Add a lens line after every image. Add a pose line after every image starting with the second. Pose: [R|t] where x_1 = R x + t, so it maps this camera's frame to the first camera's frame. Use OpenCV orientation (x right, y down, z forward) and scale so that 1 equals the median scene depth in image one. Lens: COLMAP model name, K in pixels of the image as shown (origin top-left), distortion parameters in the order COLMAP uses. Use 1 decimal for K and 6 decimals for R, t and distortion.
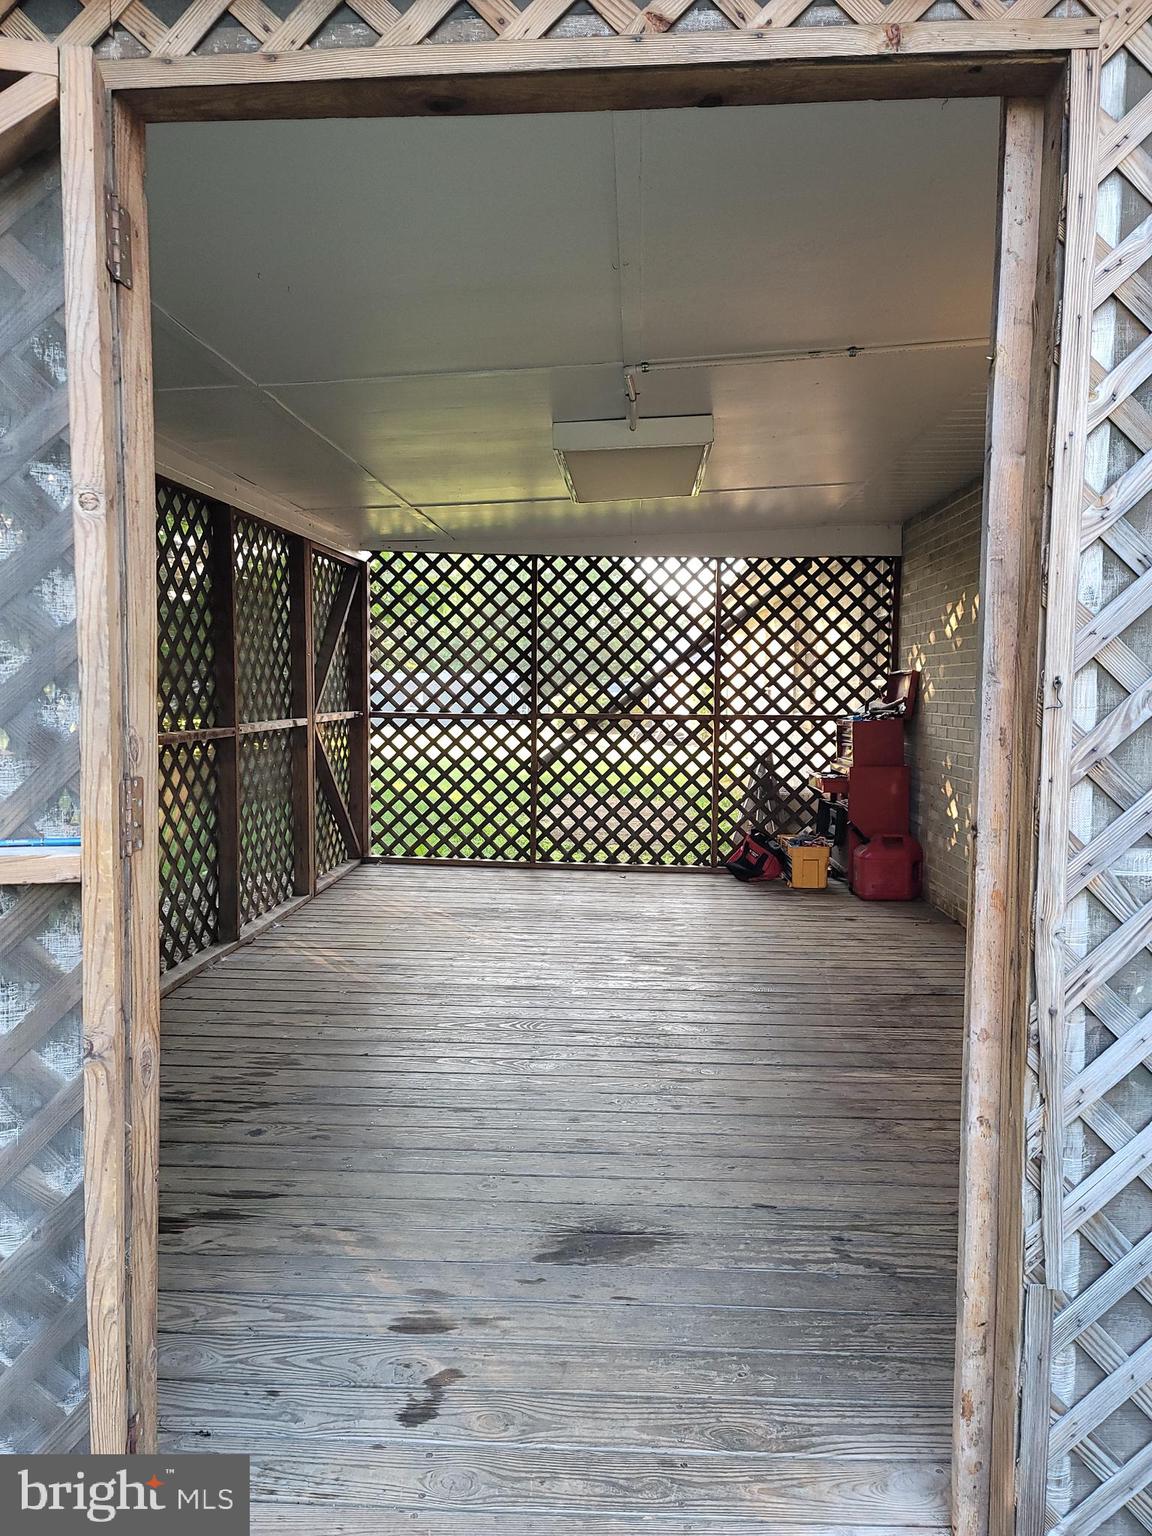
lens RADIAL K [[1124.6, 0, 578.4], [0, 1124.6, 763.4], [0, 0, 1]] dist [0.043495, -0.008779]
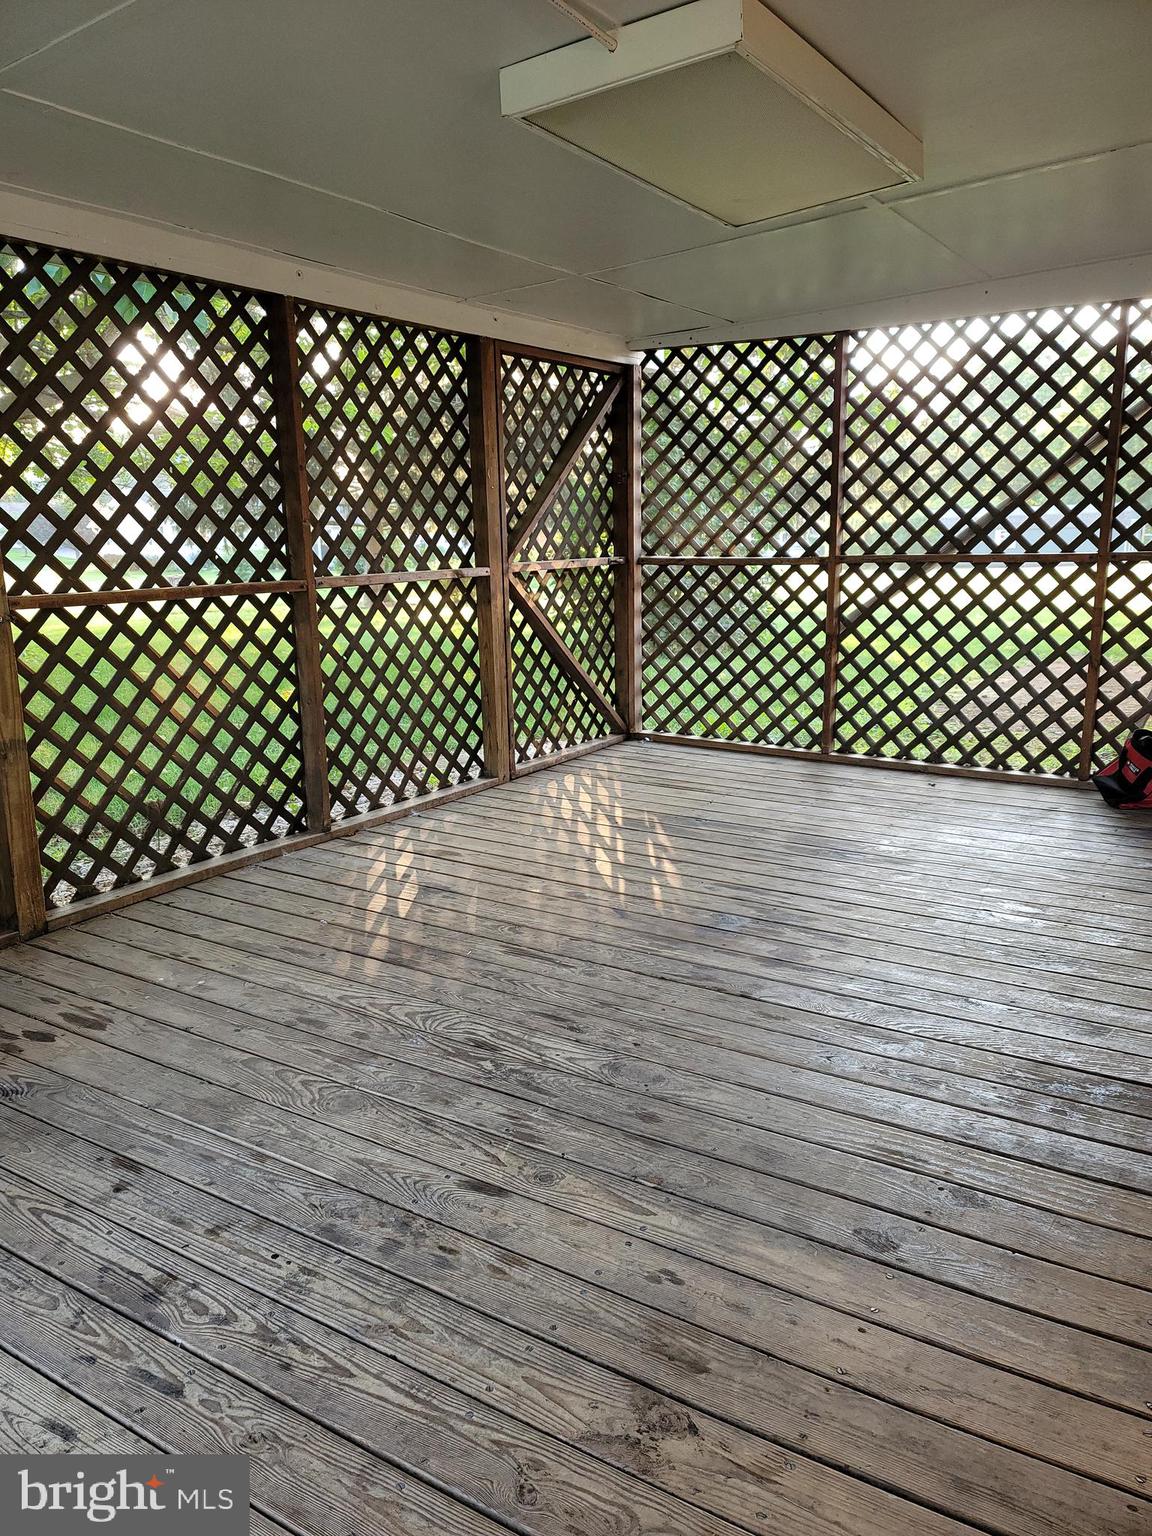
lens RADIAL K [[1124.6, 0, 573.5], [0, 1124.6, 772.0], [0, 0, 1]] dist [0.043495, -0.008779]
pose [[0.864391, 0.081498, -0.496172, 0.192629], [-0.009497, 0.989247, 0.145943, -0.010334], [0.502731, -0.121440, 0.855871, 0.254021]]
